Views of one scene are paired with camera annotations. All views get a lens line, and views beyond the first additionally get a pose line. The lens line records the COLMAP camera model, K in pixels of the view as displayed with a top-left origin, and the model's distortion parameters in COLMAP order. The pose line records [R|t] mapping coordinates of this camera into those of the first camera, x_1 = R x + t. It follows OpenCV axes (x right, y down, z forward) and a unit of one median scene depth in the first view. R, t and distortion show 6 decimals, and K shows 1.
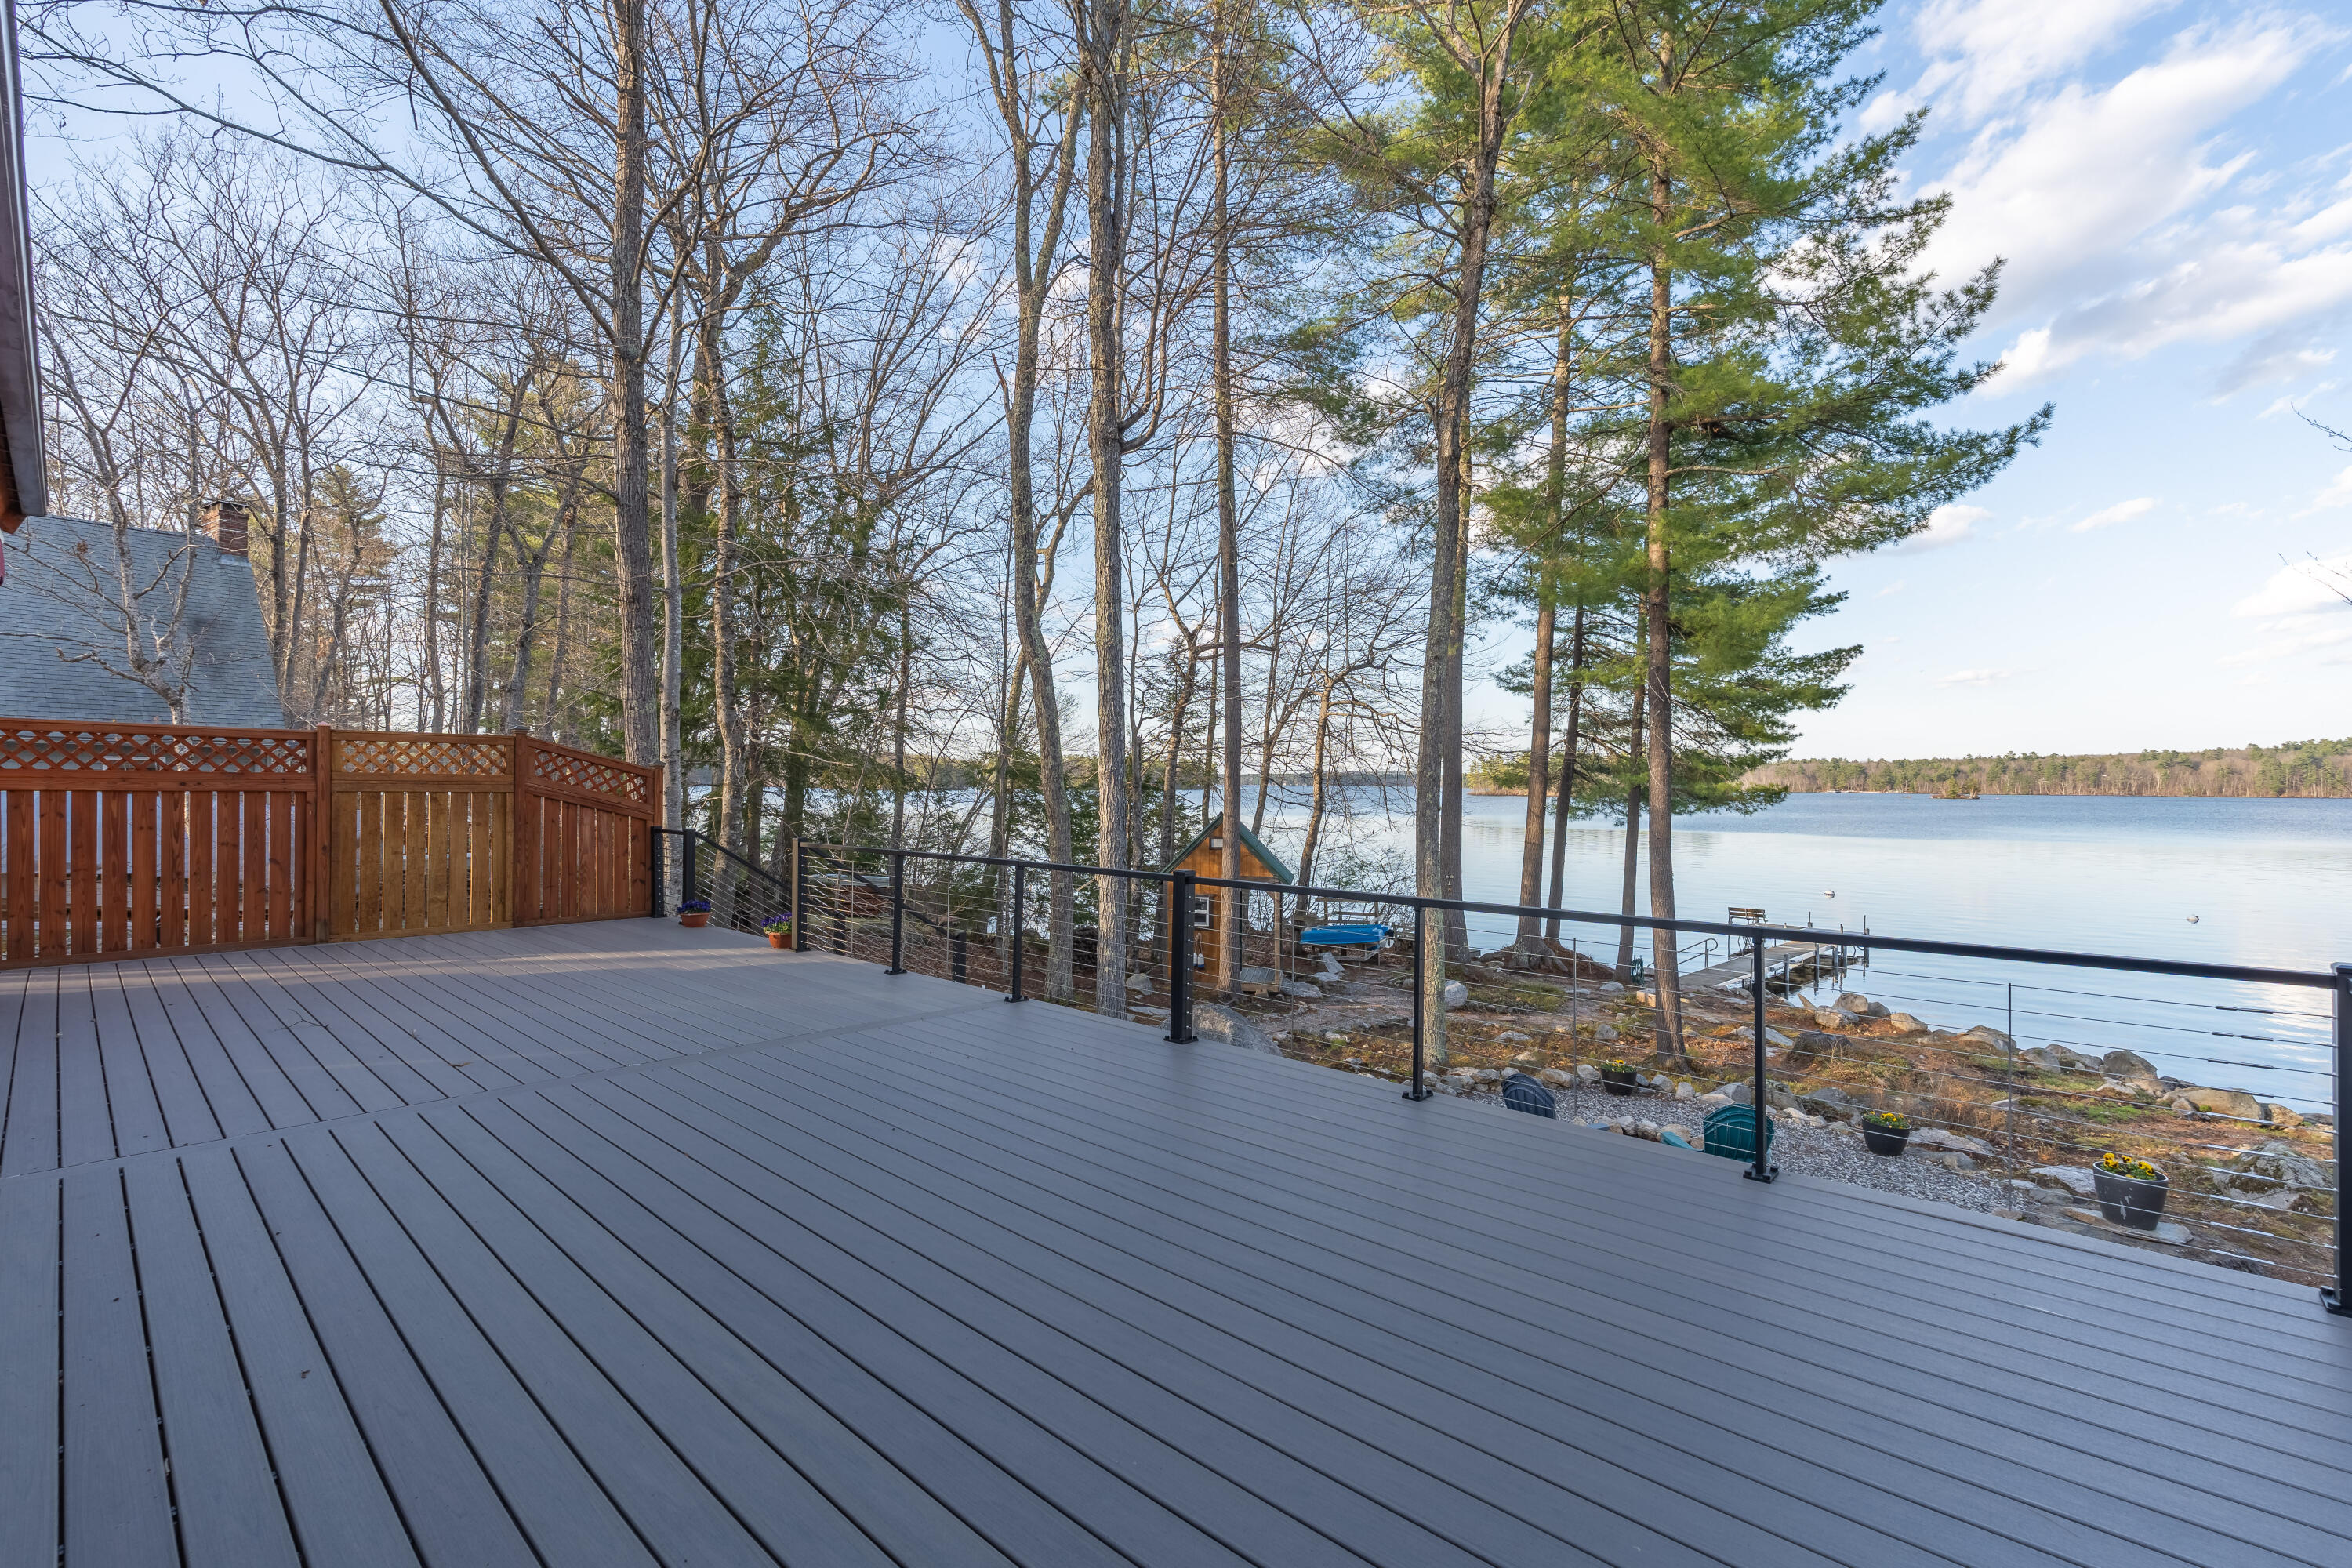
lens RADIAL K [[1063.7, 0, 1159.5], [0, 1063.7, 785.1], [0, 0, 1]] dist [-0.001280, 0.000430]
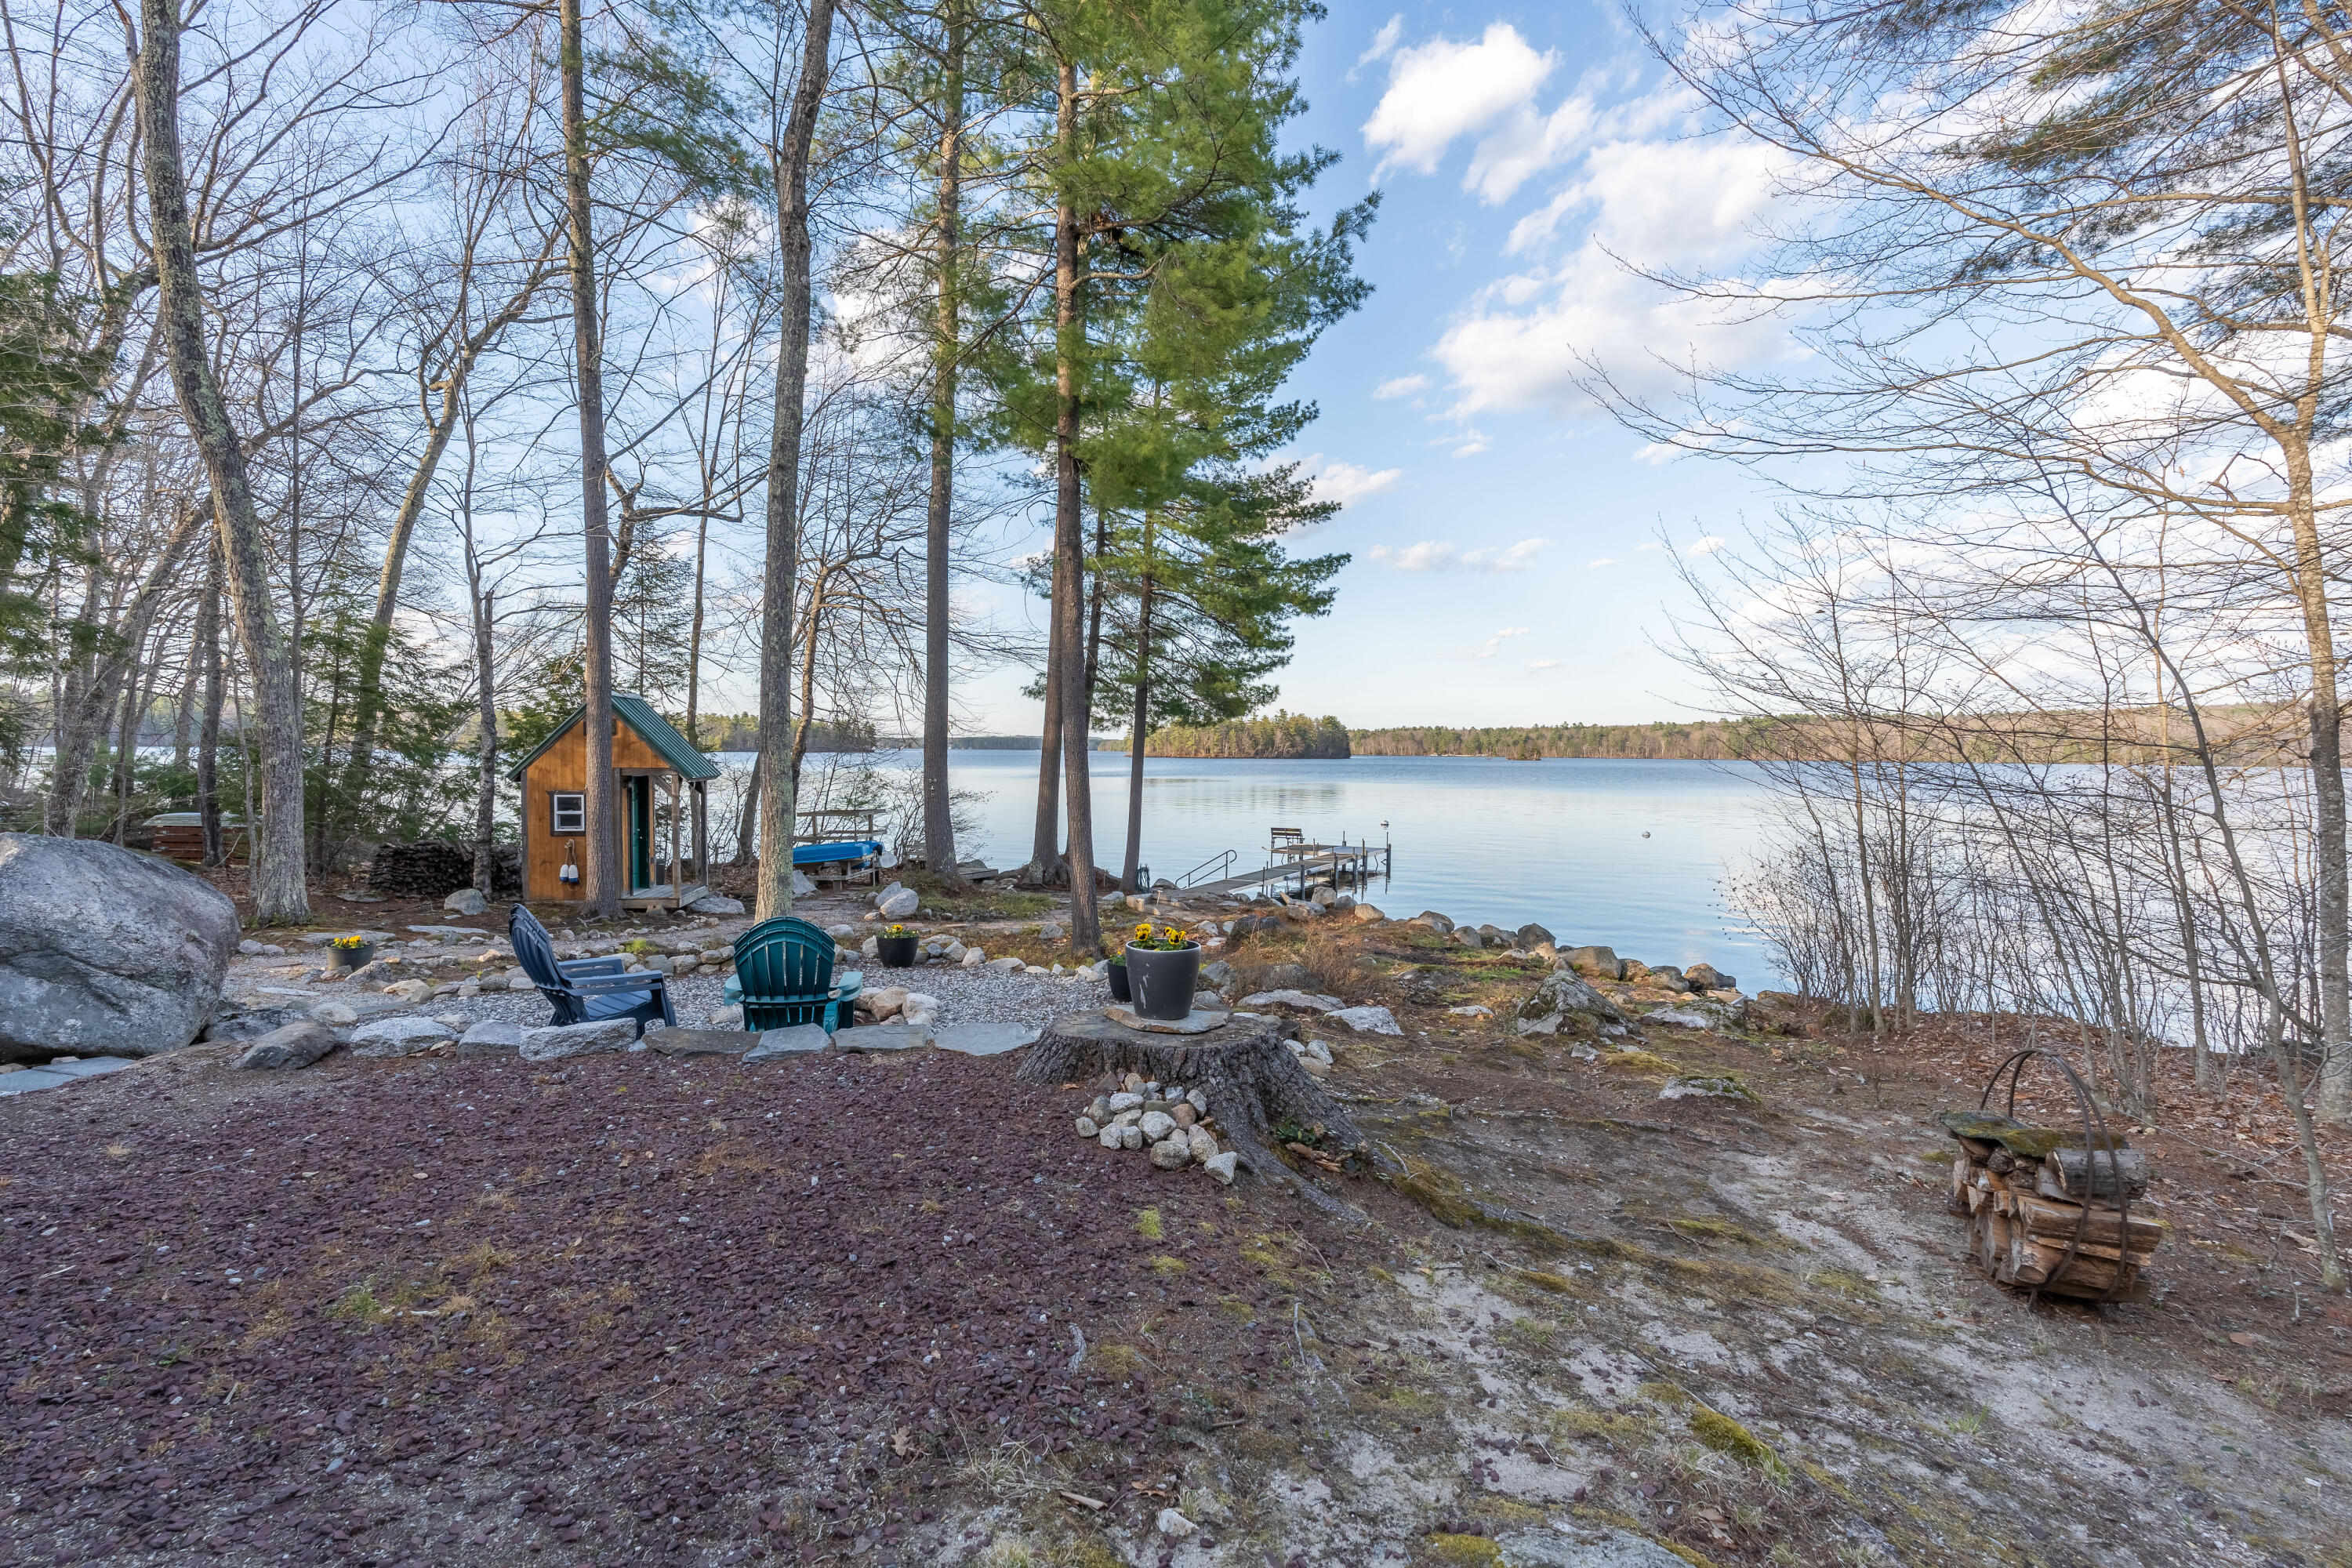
lens RADIAL K [[1063.7, 0, 1175.6], [0, 1063.7, 776.9], [0, 0, 1]] dist [-0.001280, 0.000430]
pose [[0.947905, -0.006990, 0.318476, 0.154976], [-0.001133, 0.999679, 0.025315, 0.051593], [-0.318551, -0.024357, 0.947593, 0.069746]]
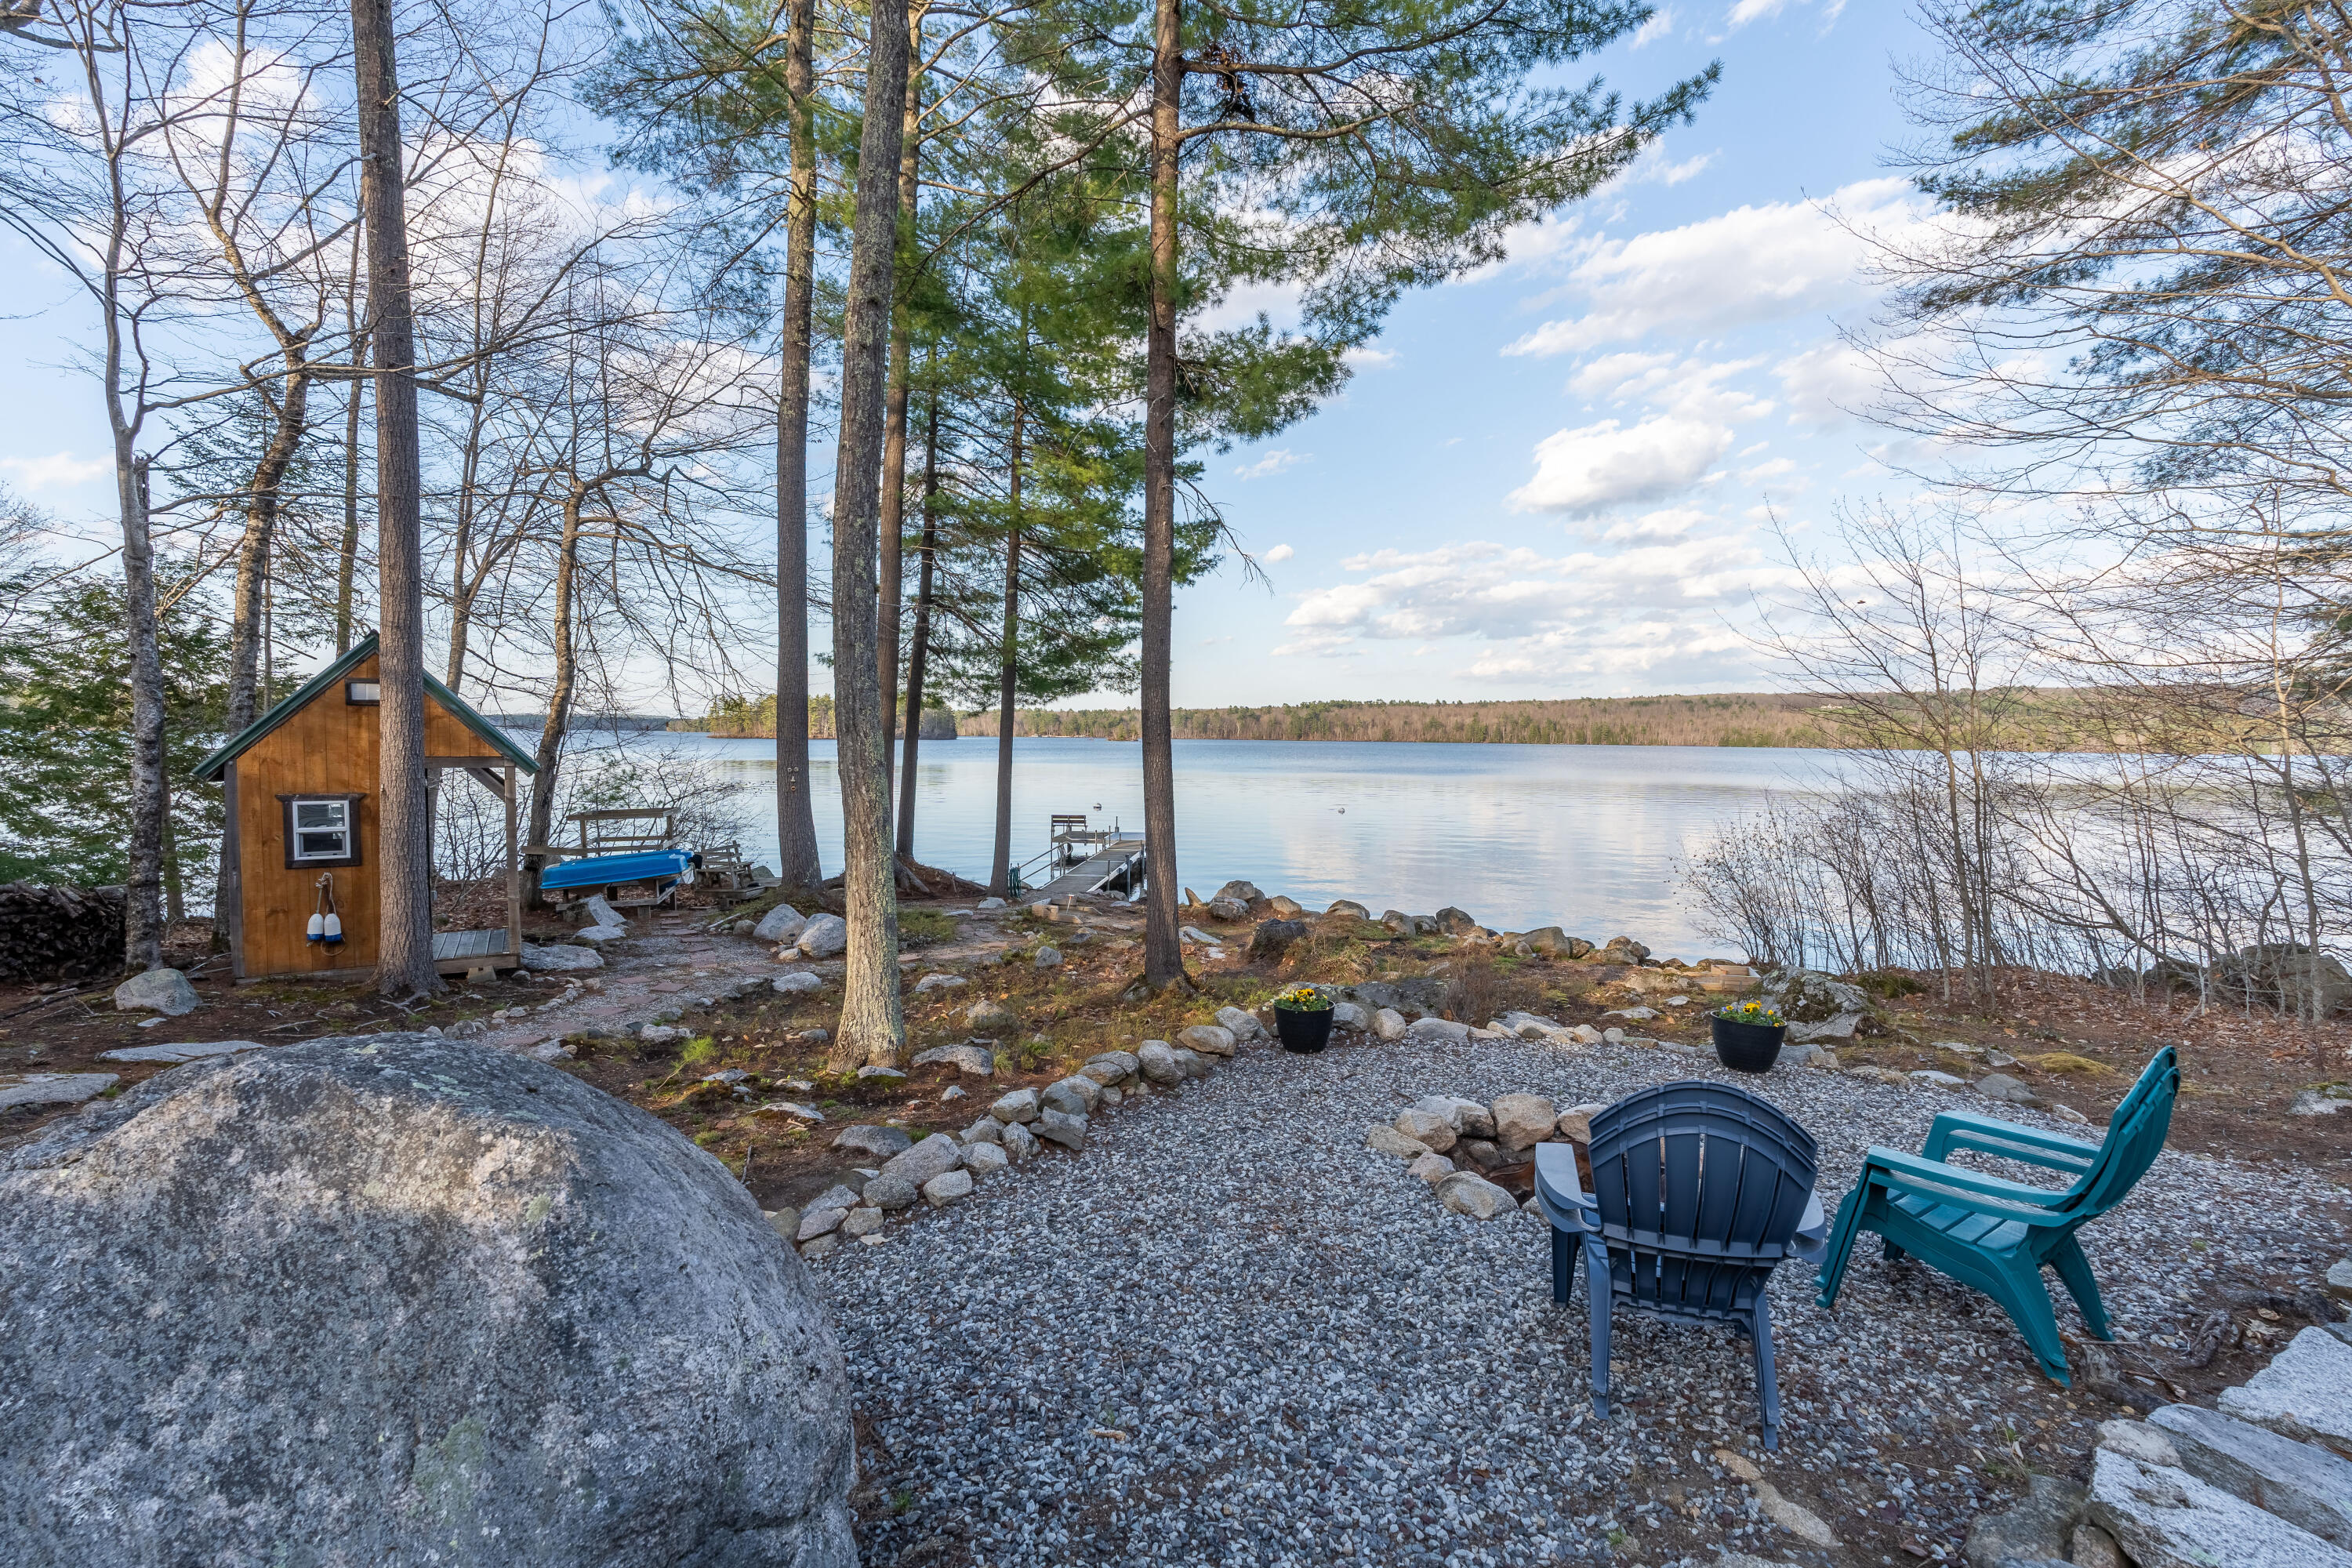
lens RADIAL K [[1063.7, 0, 1202.6], [0, 1063.7, 777.4], [0, 0, 1]] dist [-0.001280, 0.000430]
pose [[0.750658, -0.025550, 0.660197, 0.012537], [-0.003273, 0.999096, 0.042387, 0.052194], [-0.660683, -0.033979, 0.749896, 0.258653]]
